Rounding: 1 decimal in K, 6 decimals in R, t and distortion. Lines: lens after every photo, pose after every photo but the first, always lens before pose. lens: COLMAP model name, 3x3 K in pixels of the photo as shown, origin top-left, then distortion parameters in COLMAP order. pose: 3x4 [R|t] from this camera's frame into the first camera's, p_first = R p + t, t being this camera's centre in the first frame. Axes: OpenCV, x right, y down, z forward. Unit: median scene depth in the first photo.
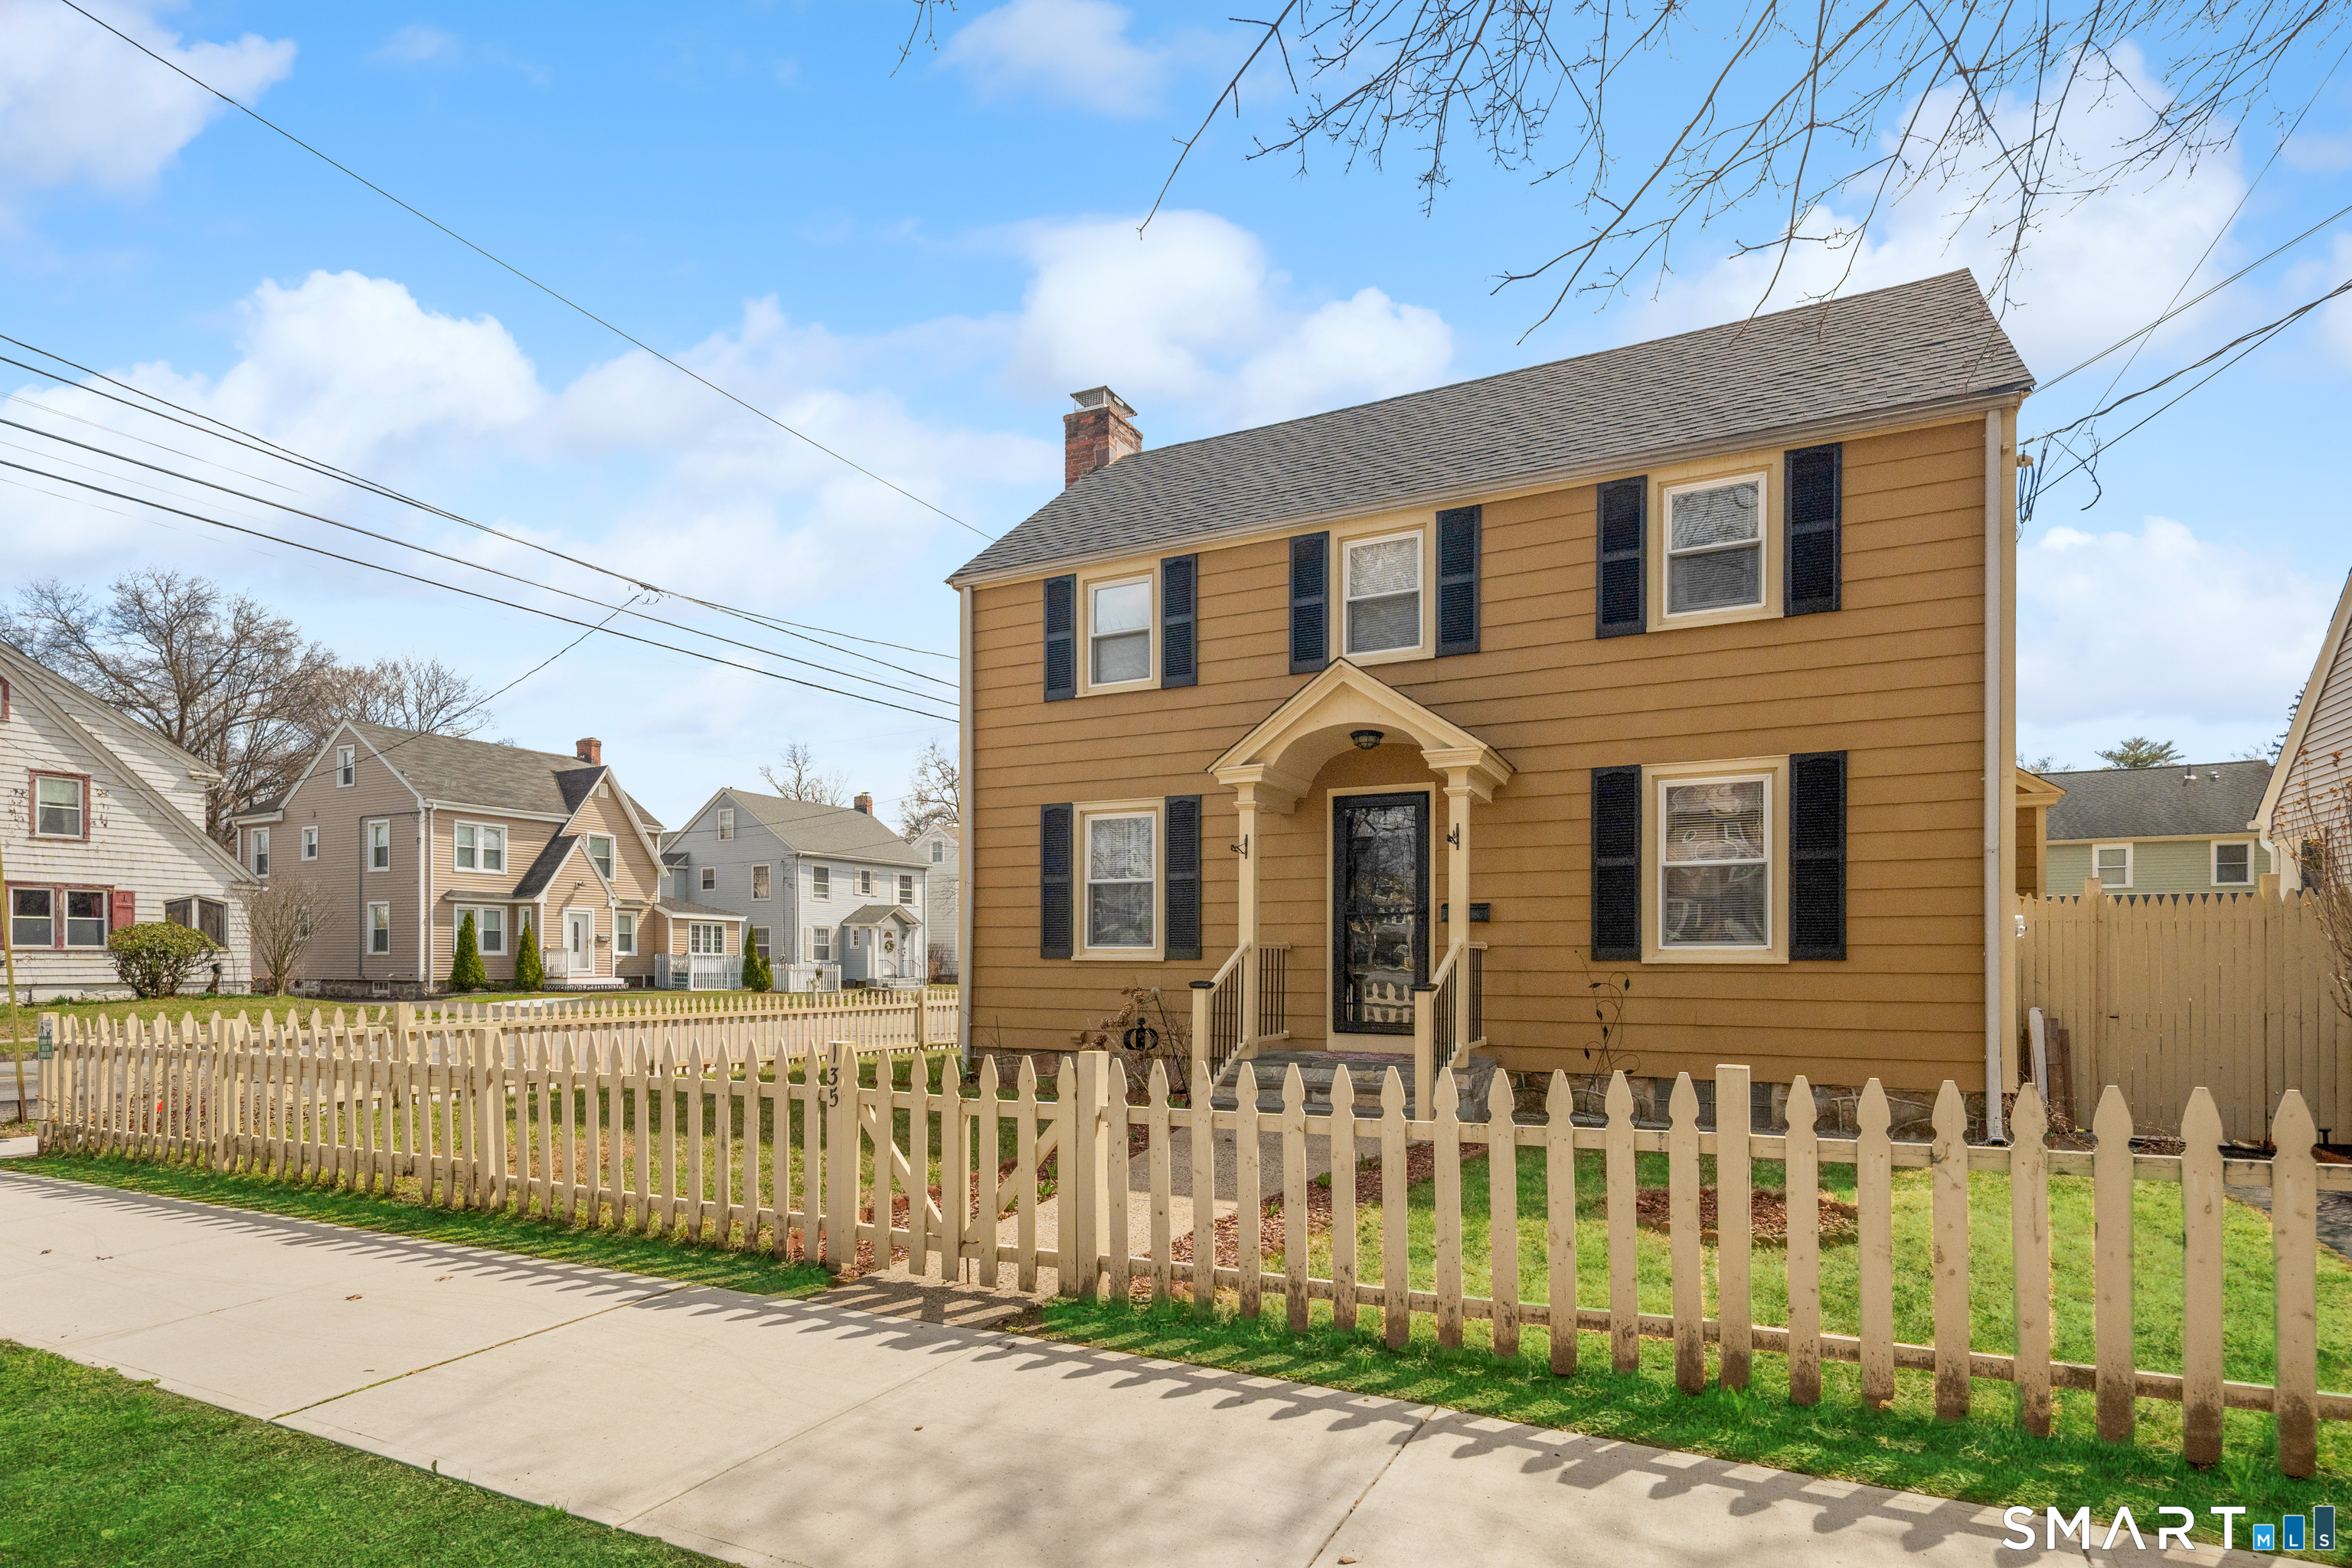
lens RADIAL K [[1151.6, 0, 1176.0], [0, 1151.6, 701.0], [0, 0, 1]] dist [-0.004901, -0.000409]
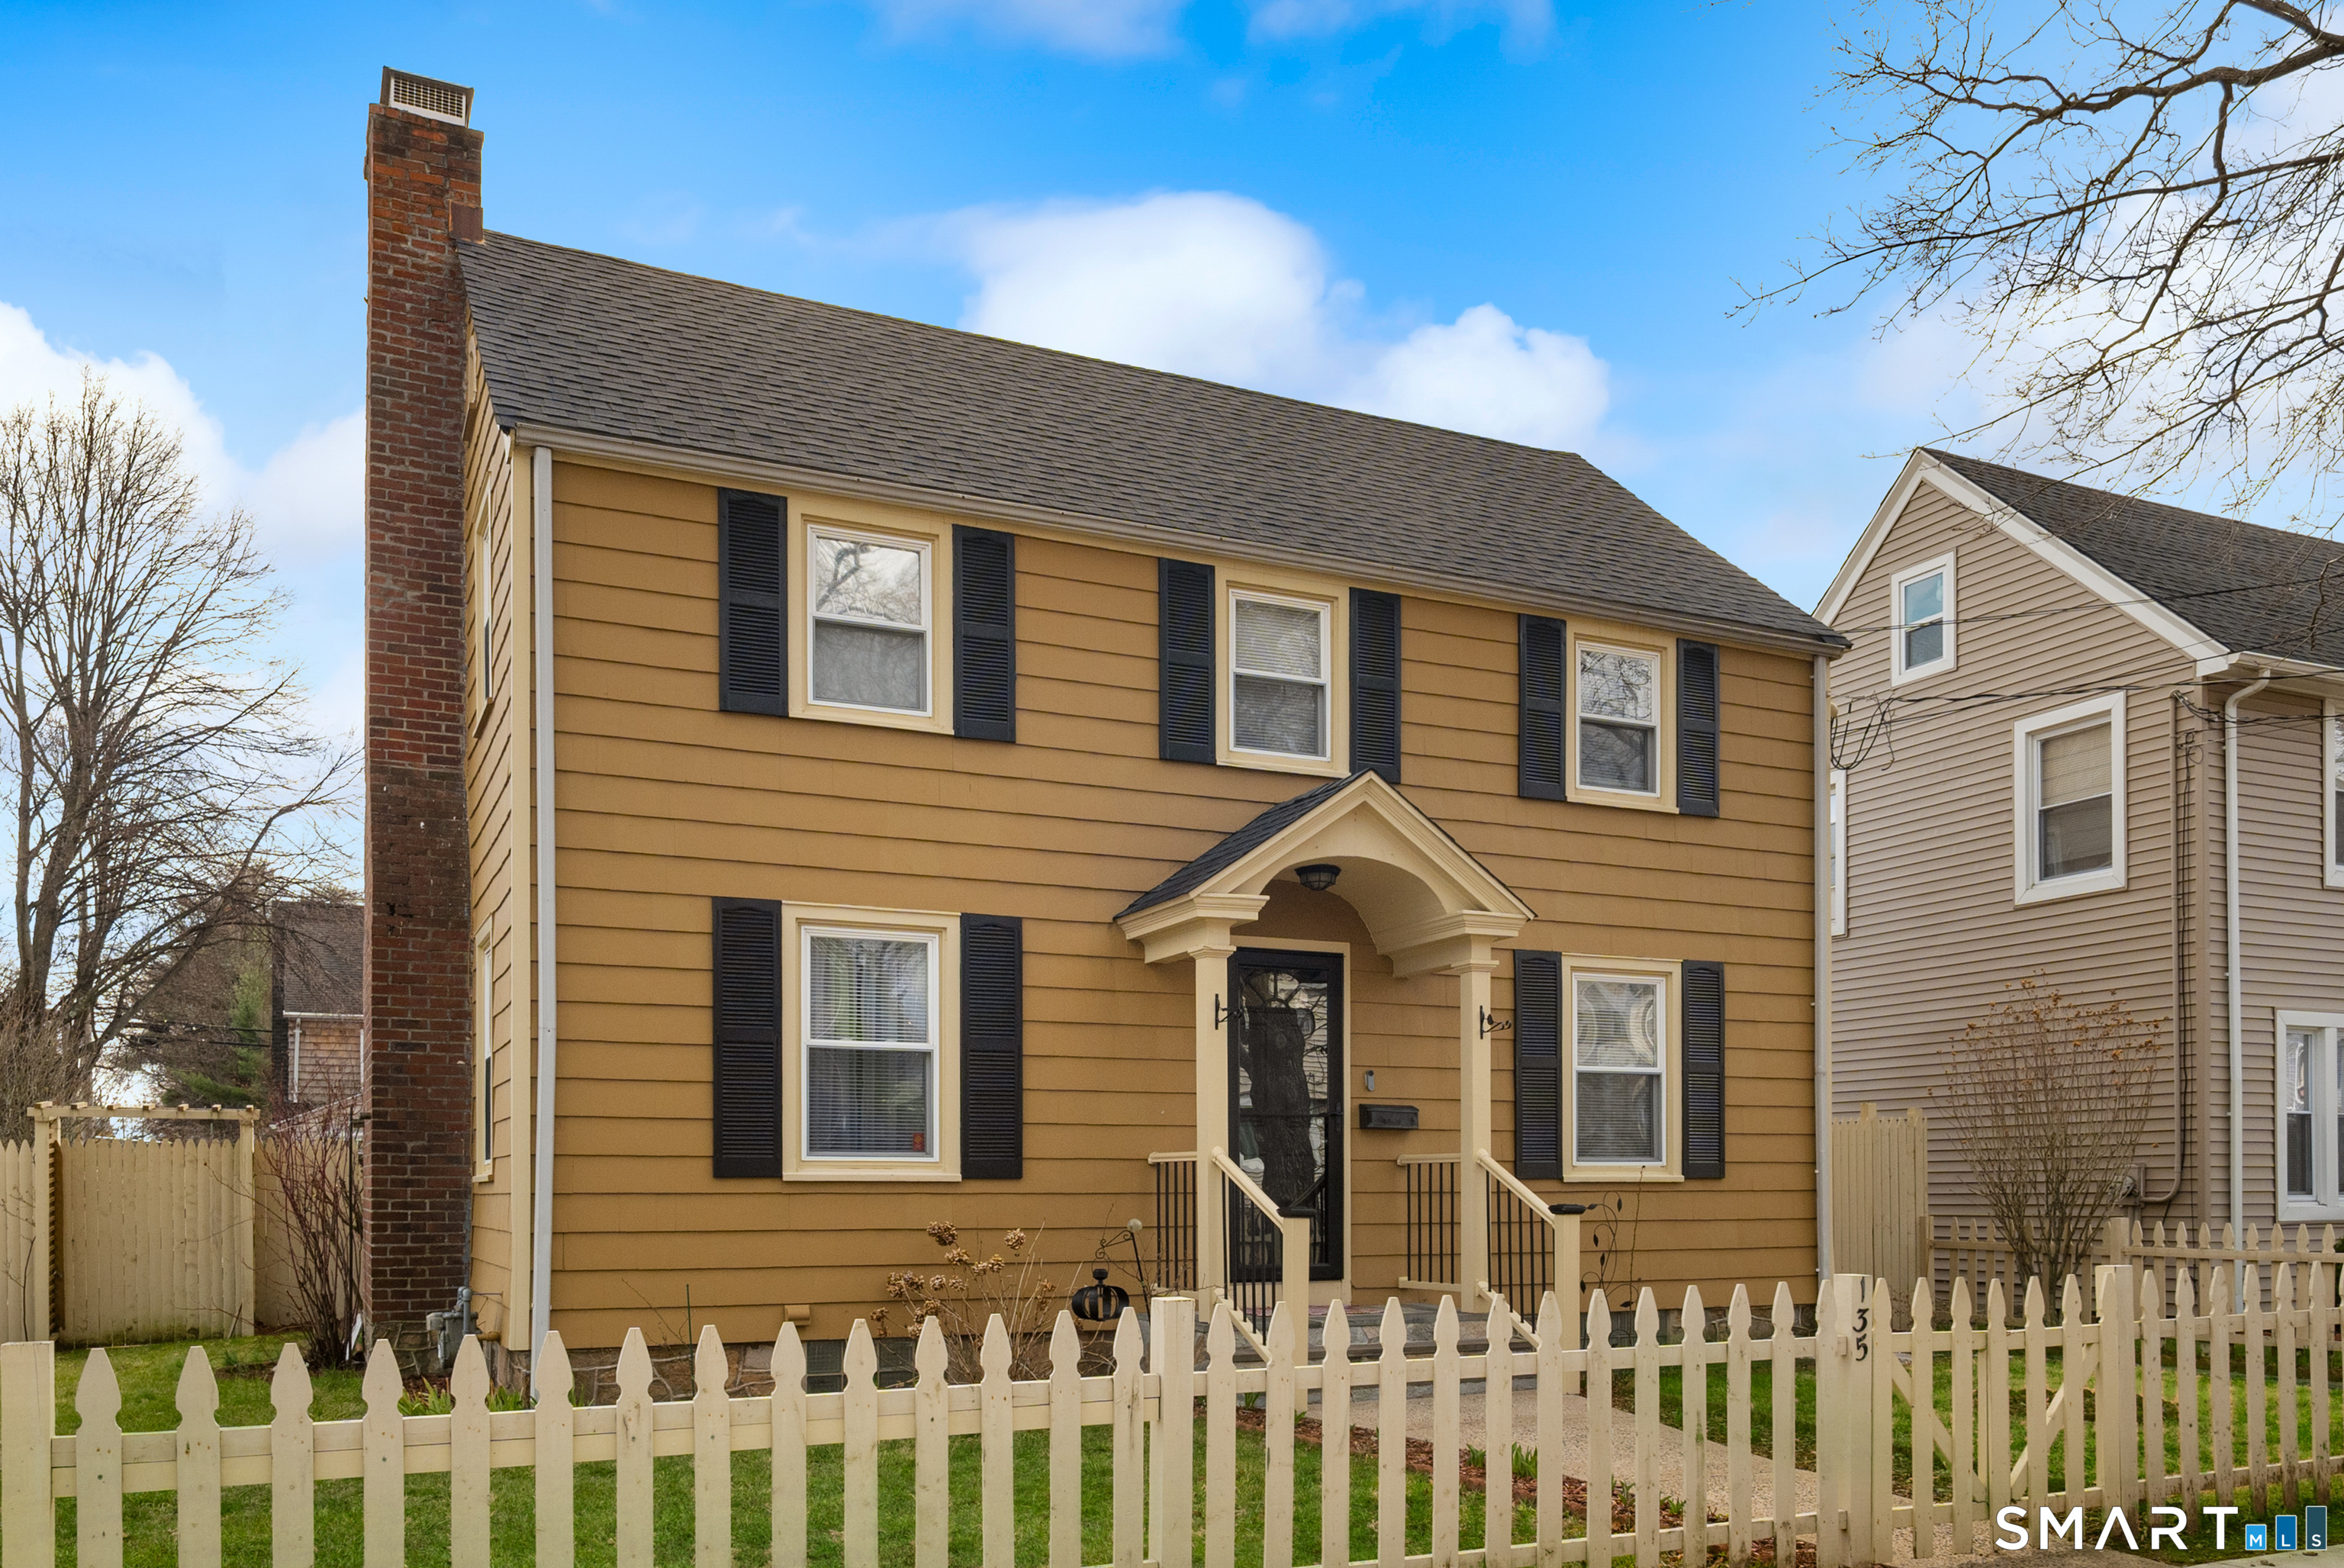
lens RADIAL K [[1743.4, 0, 1170.2], [0, 1743.4, 848.2], [0, 0, 1]] dist [0.039789, -0.000427]
pose [[0.620774, 0.141787, 0.771061, -0.654234], [-0.169744, 0.984489, -0.044375, 0.070334], [-0.765393, -0.103336, 0.635213, 0.325315]]
